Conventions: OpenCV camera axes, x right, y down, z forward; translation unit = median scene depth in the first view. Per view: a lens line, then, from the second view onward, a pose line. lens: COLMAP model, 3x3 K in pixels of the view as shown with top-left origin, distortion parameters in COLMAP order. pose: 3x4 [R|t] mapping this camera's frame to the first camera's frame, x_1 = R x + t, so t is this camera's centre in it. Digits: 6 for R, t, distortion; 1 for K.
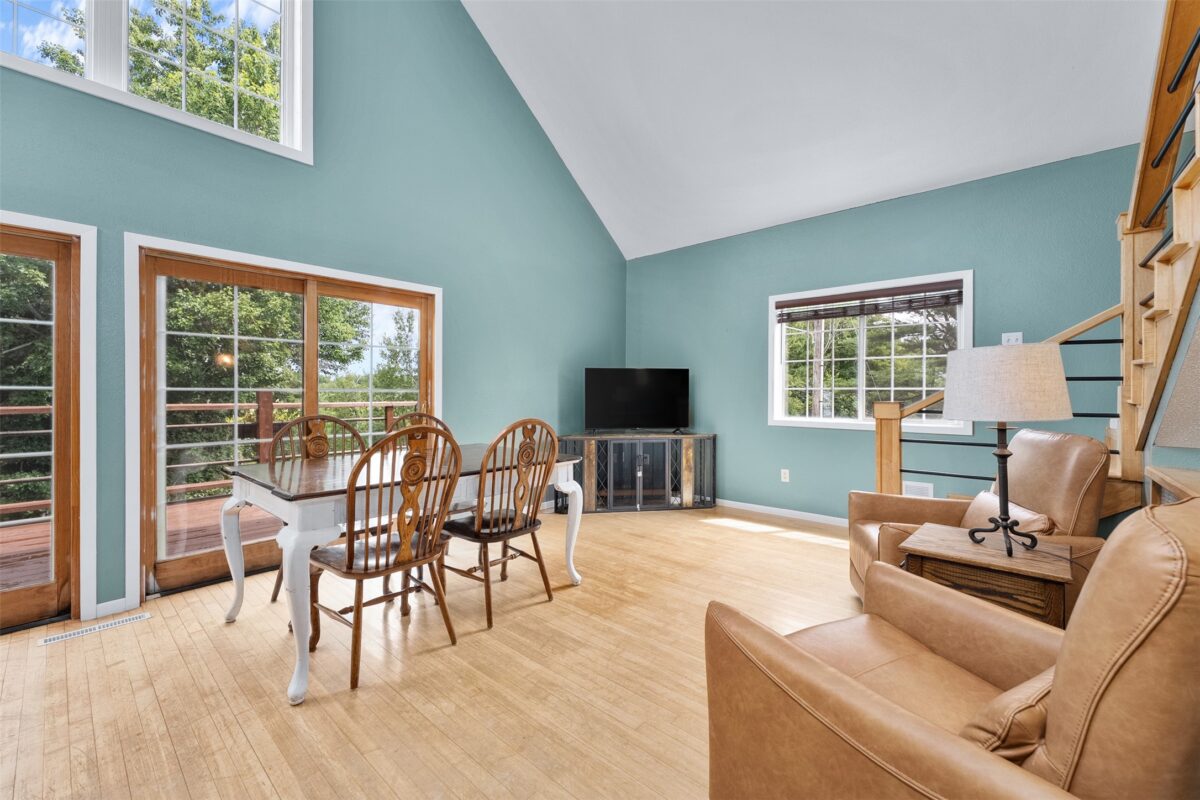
lens RADIAL K [[482.2, 0, 597.5], [0, 482.2, 396.0], [0, 0, 1]] dist [-0.000600, -0.000588]
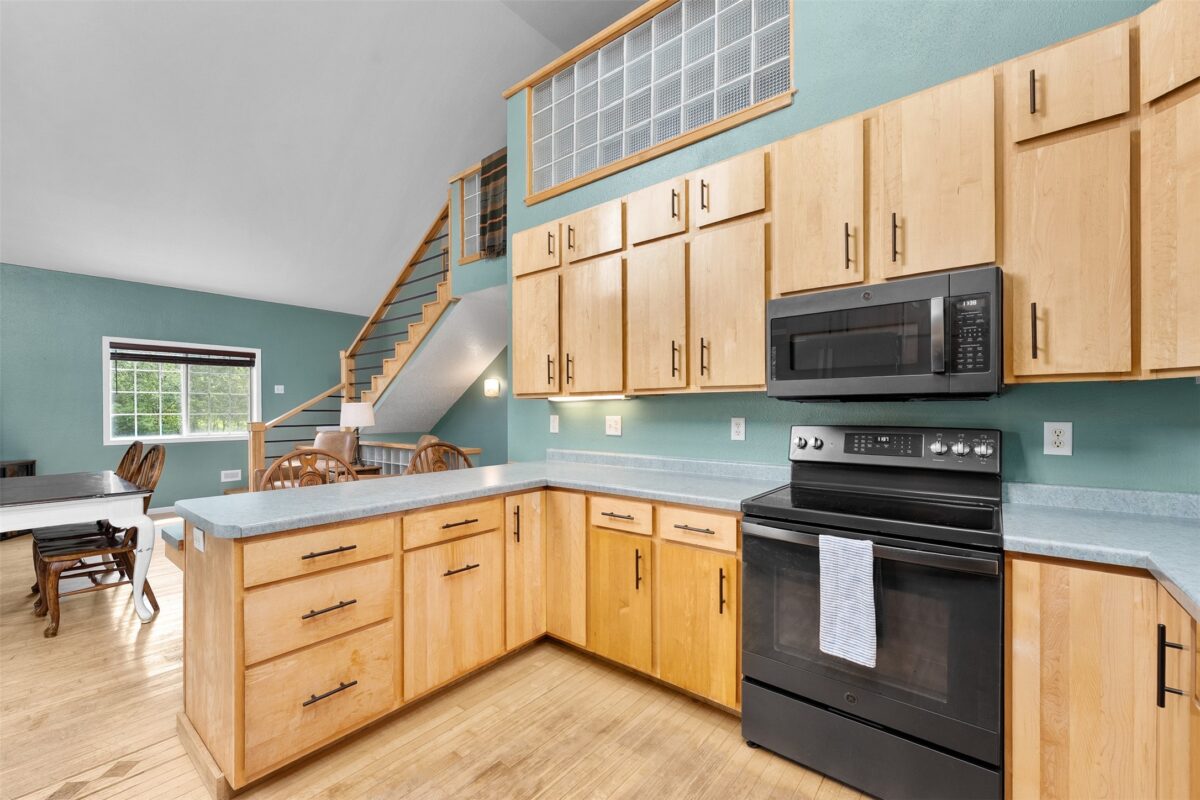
lens RADIAL K [[488.5, 0, 591.0], [0, 488.5, 412.6], [0, 0, 1]] dist [-0.000141, -0.000248]
pose [[-0.033564, -0.007263, 0.999410, -1.612826], [0.010250, 0.999918, 0.007611, -0.030563], [-0.999384, 0.010500, -0.033487, -0.280565]]
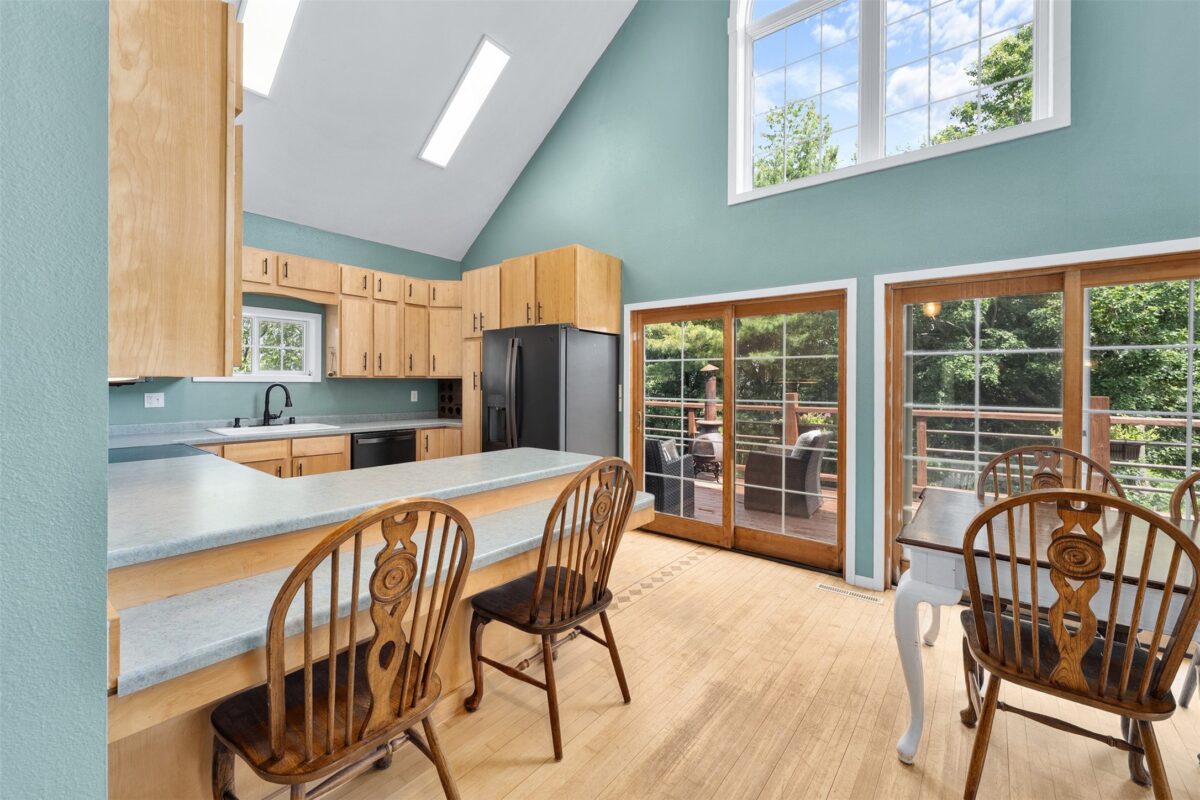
lens RADIAL K [[487.9, 0, 600.9], [0, 487.9, 382.3], [0, 0, 1]] dist [0.000535, -0.000261]
pose [[0.049971, -0.003164, -0.998746, 0.208393], [-0.015892, 0.999866, -0.003963, -0.056879], [0.998624, 0.016070, 0.049914, 0.258060]]
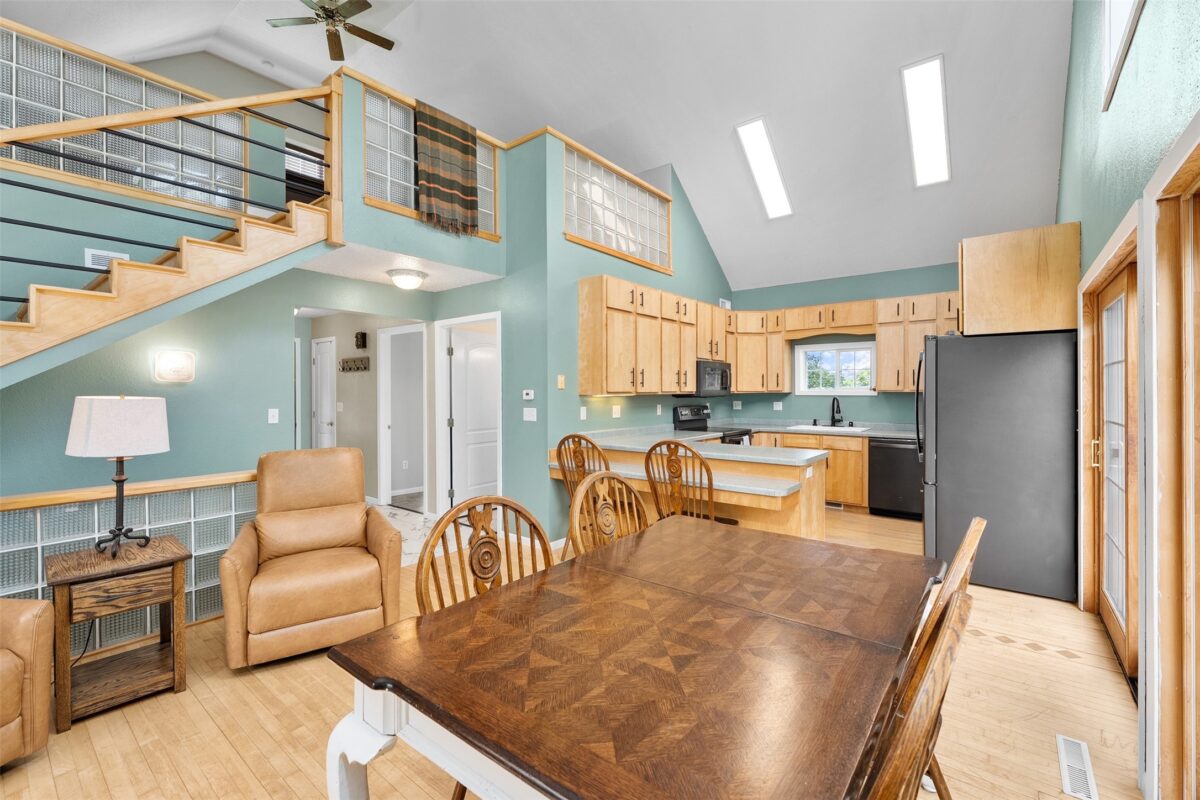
lens RADIAL K [[511.1, 0, 595.1], [0, 511.1, 391.4], [0, 0, 1]] dist [-0.000574, -0.000208]
pose [[-0.999071, -0.001291, -0.043085, -0.254069], [-0.001679, 0.999958, 0.008972, -0.087465], [0.043072, 0.009036, -0.999031, 1.637690]]
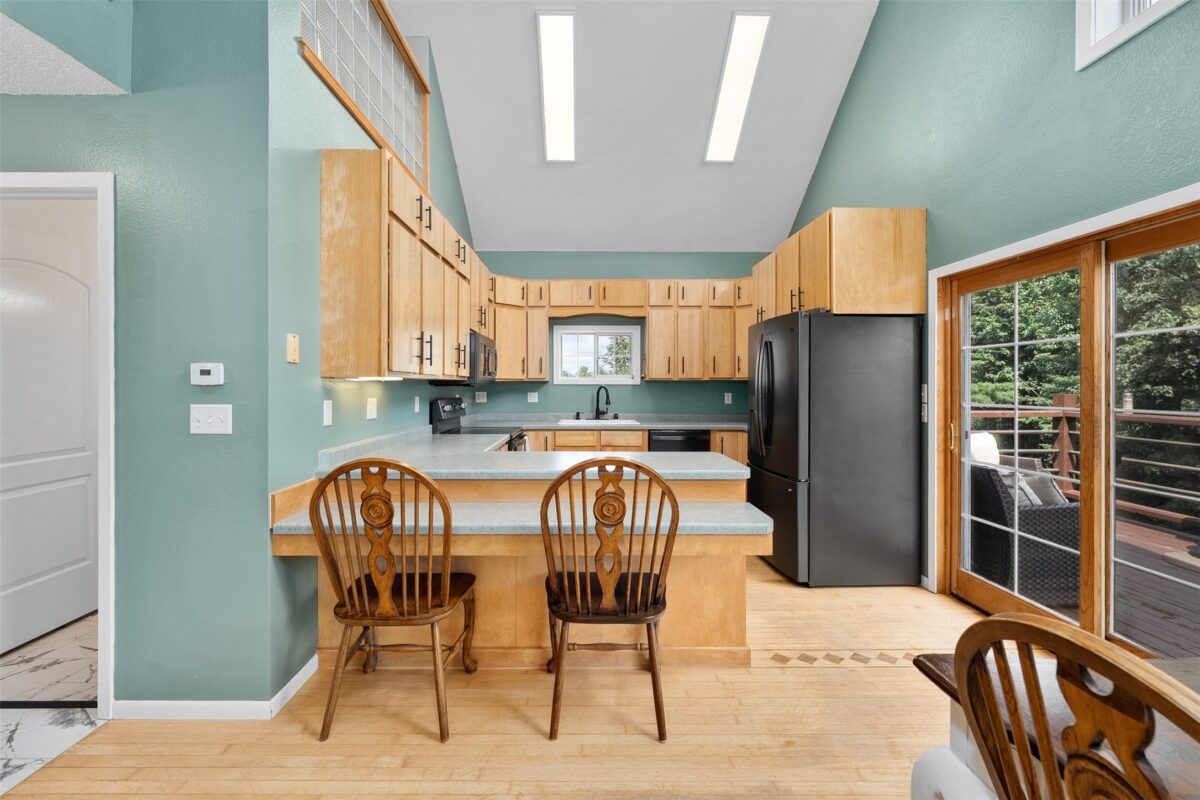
lens RADIAL K [[519.9, 0, 585.6], [0, 519.9, 385.9], [0, 0, 1]] dist [-0.000117, -0.000115]
pose [[-0.747527, -0.004110, -0.664218, -0.003918], [-0.009663, 0.999942, 0.004687, -0.050766], [0.664161, 0.009922, -0.747524, 0.826904]]
